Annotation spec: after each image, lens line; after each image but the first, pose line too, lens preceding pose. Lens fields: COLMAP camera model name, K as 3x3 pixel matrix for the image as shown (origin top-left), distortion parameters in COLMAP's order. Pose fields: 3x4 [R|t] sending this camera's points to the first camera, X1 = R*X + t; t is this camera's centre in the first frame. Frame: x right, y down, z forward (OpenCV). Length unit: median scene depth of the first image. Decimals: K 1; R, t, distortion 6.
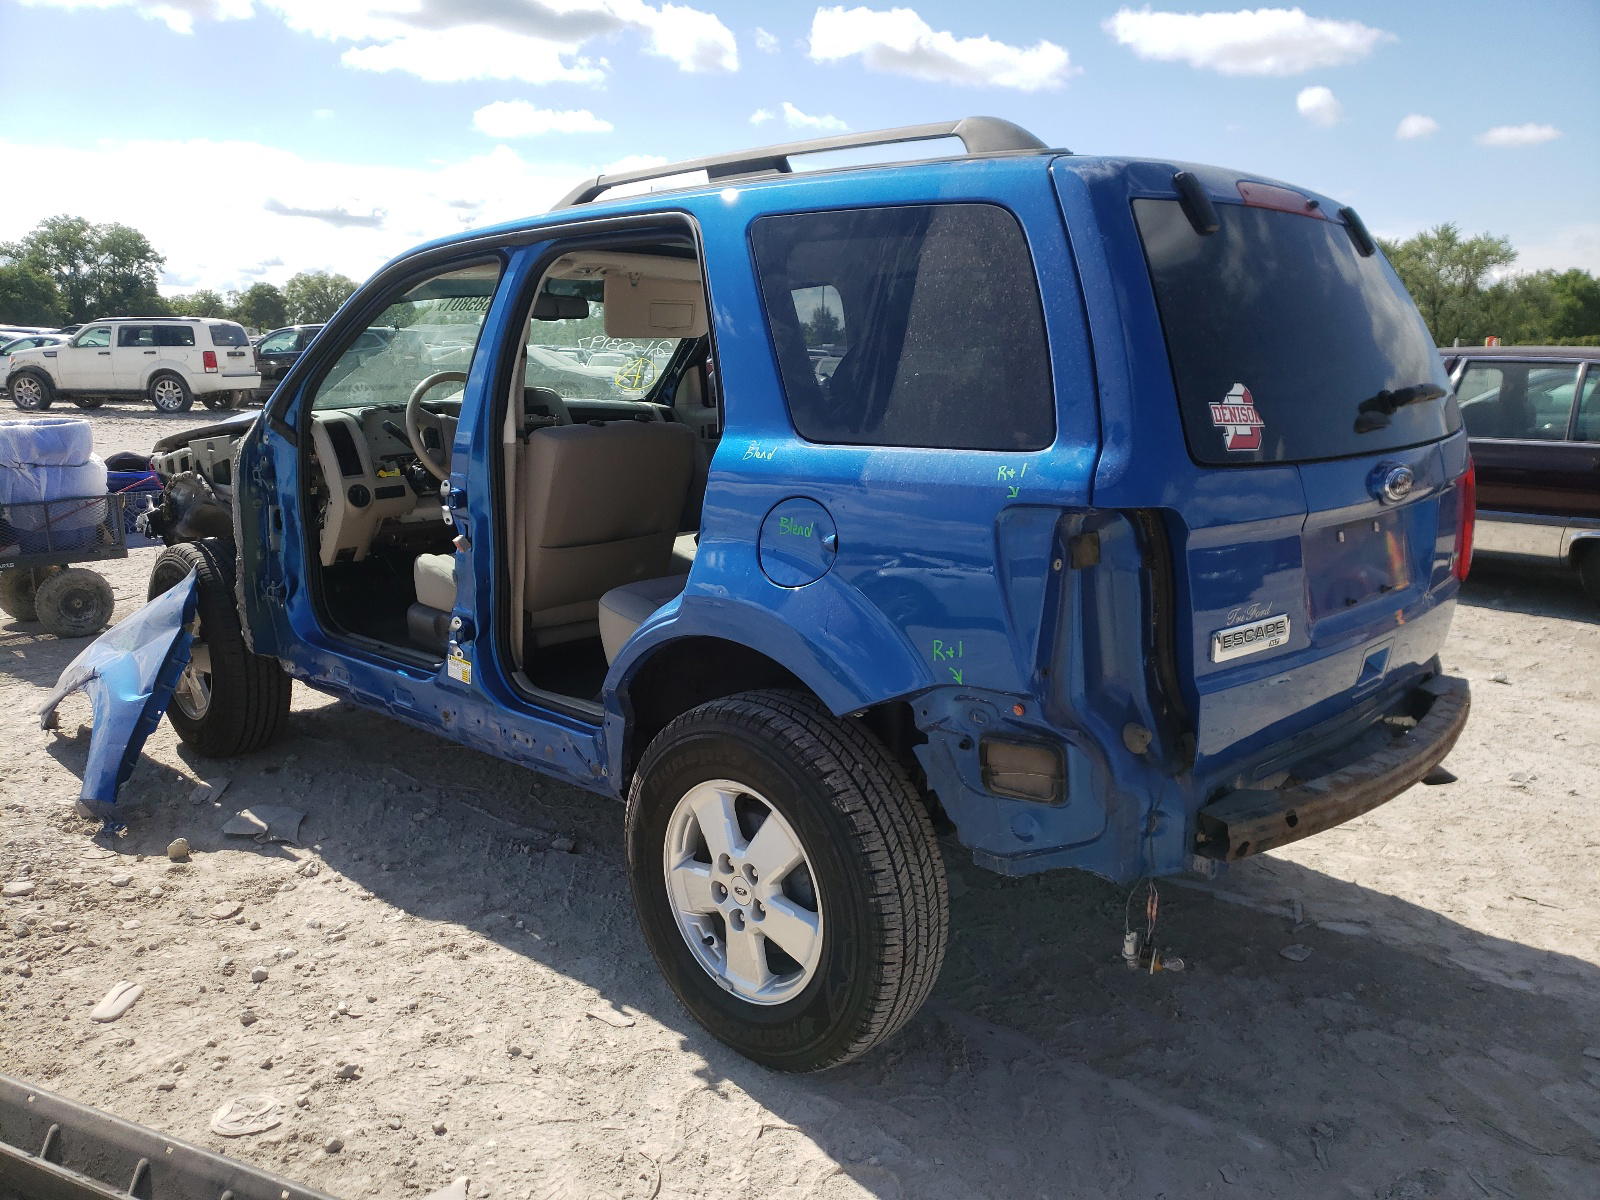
lens RADIAL K [[1201.0, 0, 800.0], [0, 1201.0, 600.0], [0, 0, 1]] dist [0.010747, 0.002128]
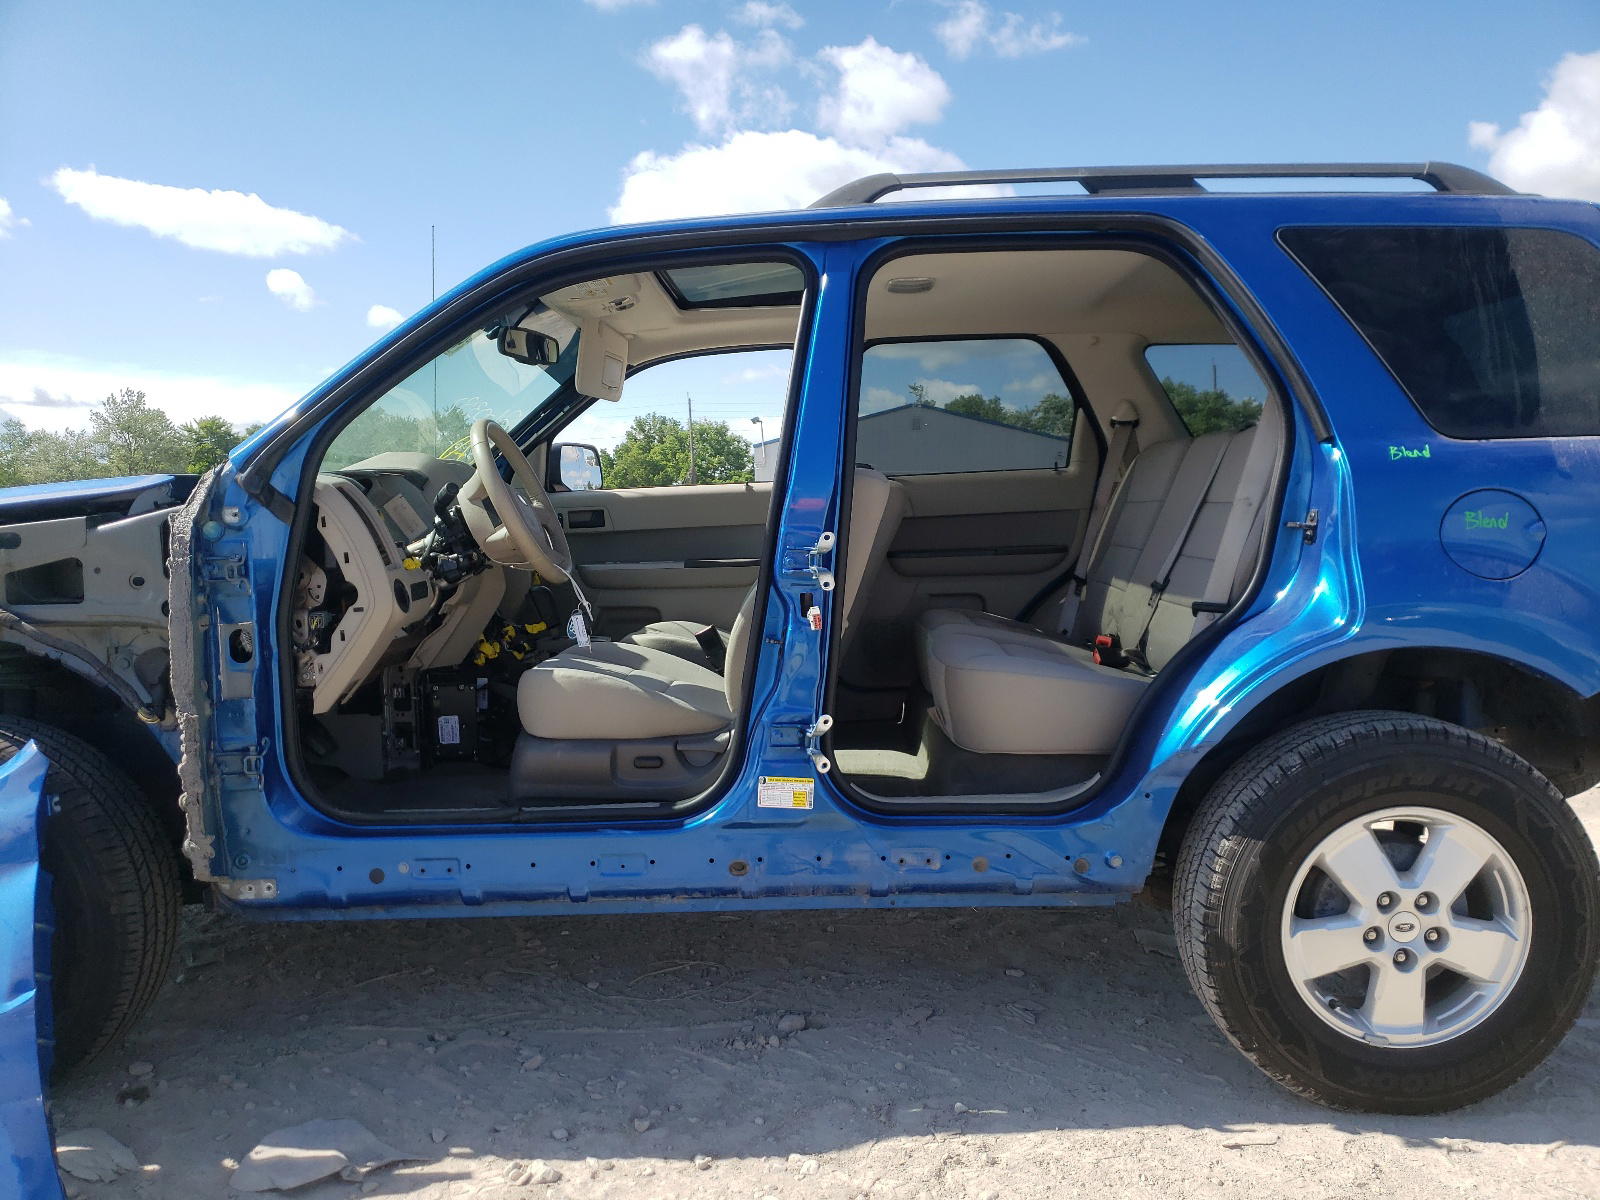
lens RADIAL K [[1182.1, 0, 800.5], [0, 1182.1, 632.4], [0, 0, 1]] dist [0.004220, 0.003505]
pose [[0.750021, -0.075688, 0.657069, -0.828128], [0.147536, 0.987546, -0.054651, 0.000227], [-0.644749, 0.137931, 0.751847, 0.494895]]
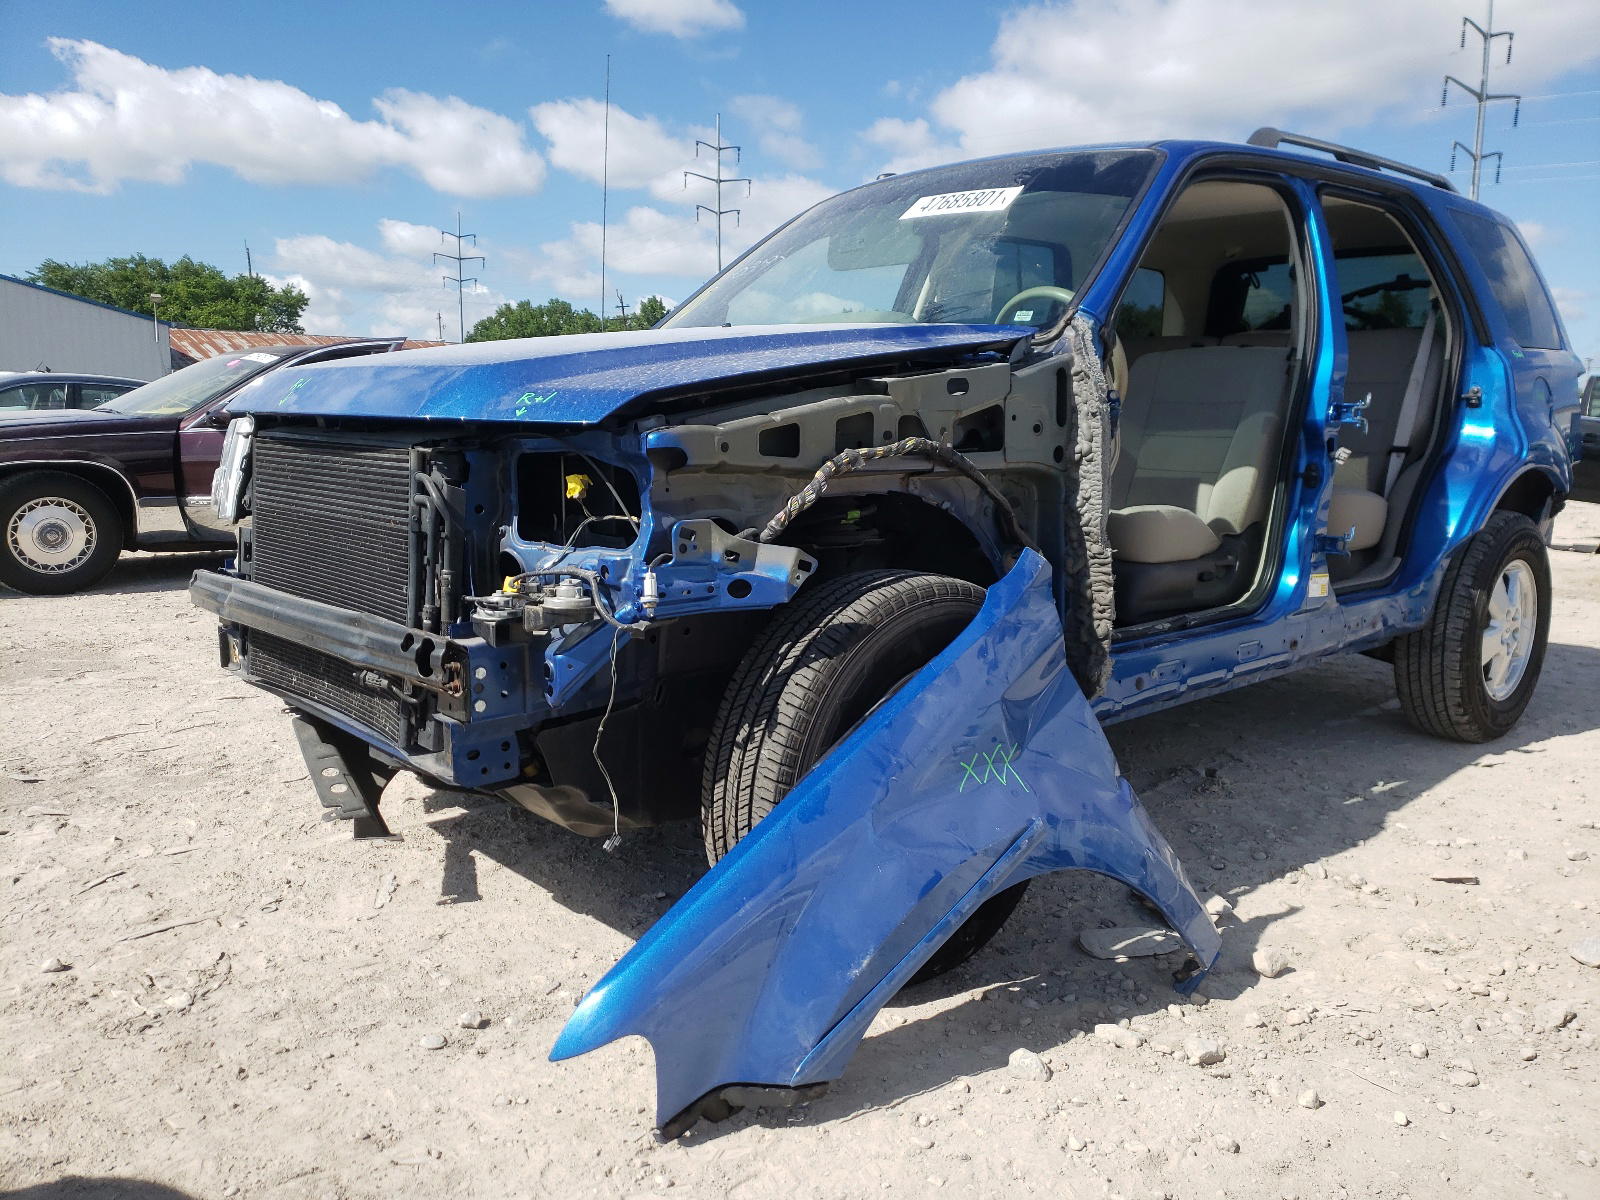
lens RADIAL K [[1201.0, 0, 800.0], [0, 1201.0, 600.0], [0, 0, 1]] dist [0.010747, 0.002128]
pose [[0.067883, -0.161807, 0.984485, -1.467276], [0.204017, 0.968161, 0.145056, -0.184832], [-0.976611, 0.191005, 0.098733, 1.495899]]
